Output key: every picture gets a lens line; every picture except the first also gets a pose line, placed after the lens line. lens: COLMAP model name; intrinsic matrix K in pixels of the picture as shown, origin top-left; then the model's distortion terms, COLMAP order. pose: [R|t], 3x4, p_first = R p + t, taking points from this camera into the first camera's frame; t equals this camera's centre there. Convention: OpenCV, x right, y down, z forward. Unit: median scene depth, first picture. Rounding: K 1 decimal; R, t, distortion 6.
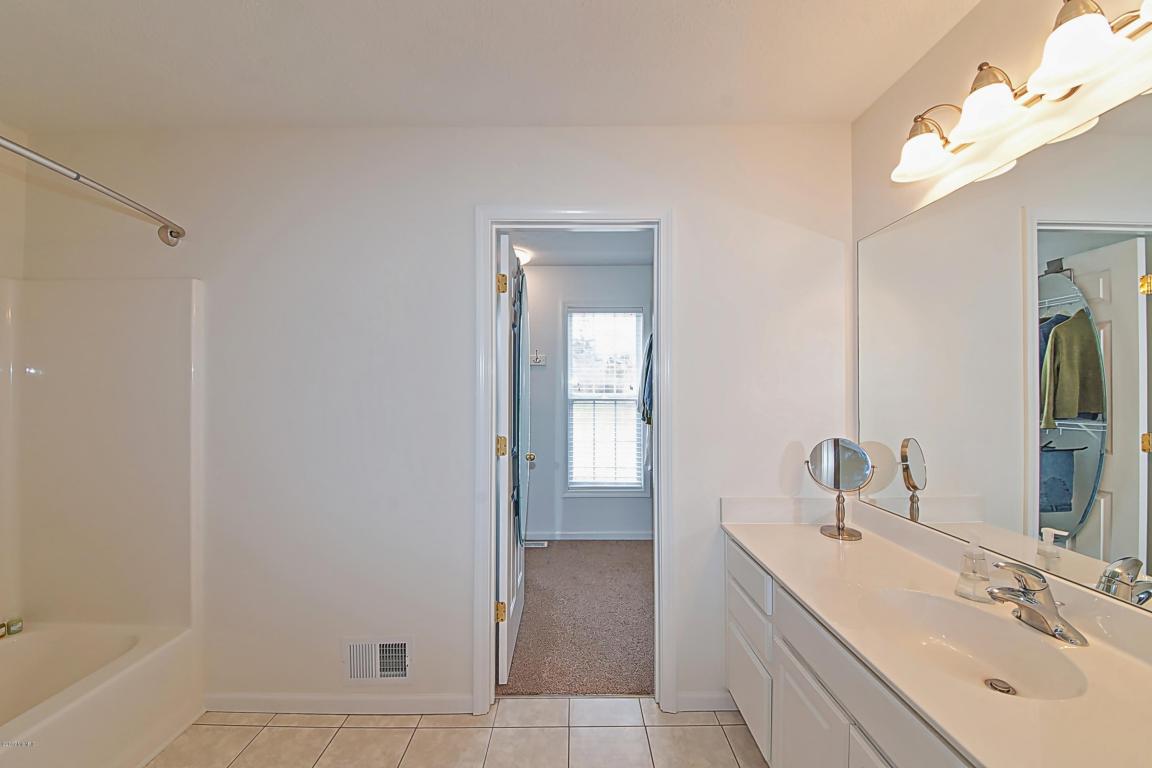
lens RADIAL K [[423.8, 0, 575.6], [0, 423.8, 386.7], [0, 0, 1]] dist [-0.000962, -0.000105]
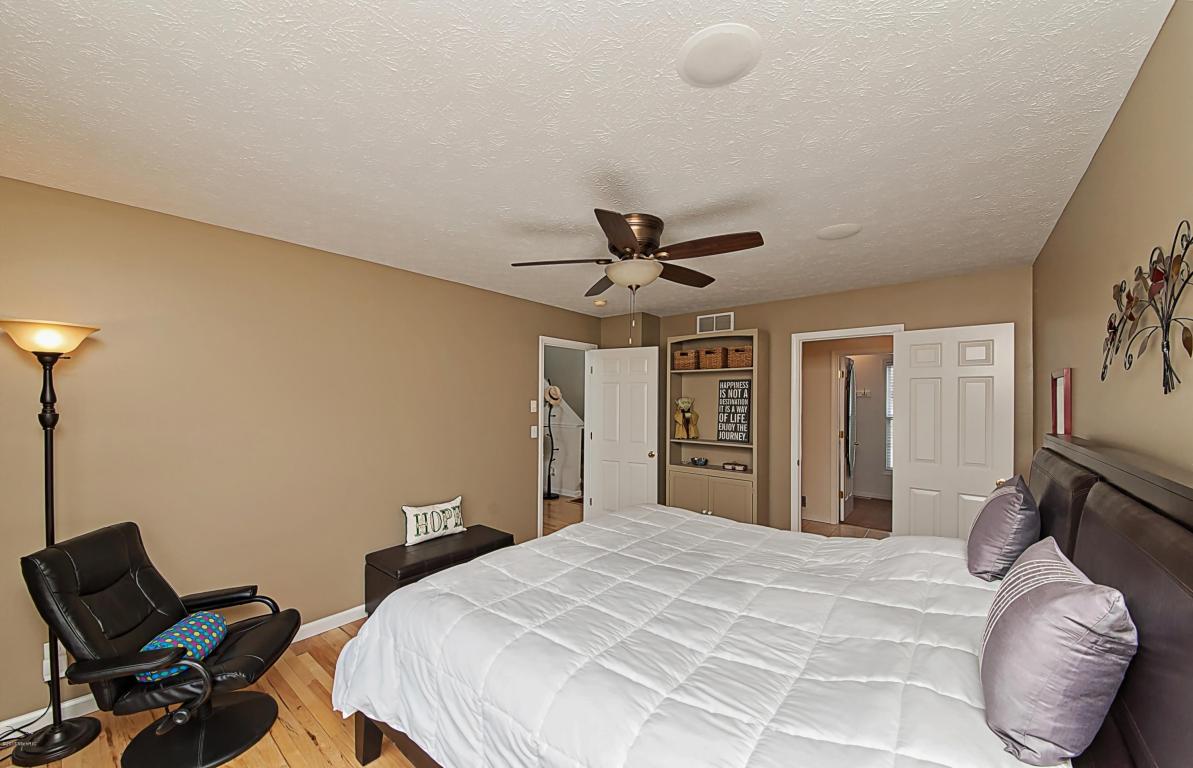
lens RADIAL K [[446.1, 0, 598.0], [0, 446.1, 392.1], [0, 0, 1]] dist [-0.000003, -0.000002]
pose [[0.772223, 0.001607, -0.635349, 0.443191], [-0.003126, 0.999994, -0.001271, -0.129077], [0.635343, 0.002967, 0.772224, -2.236873]]
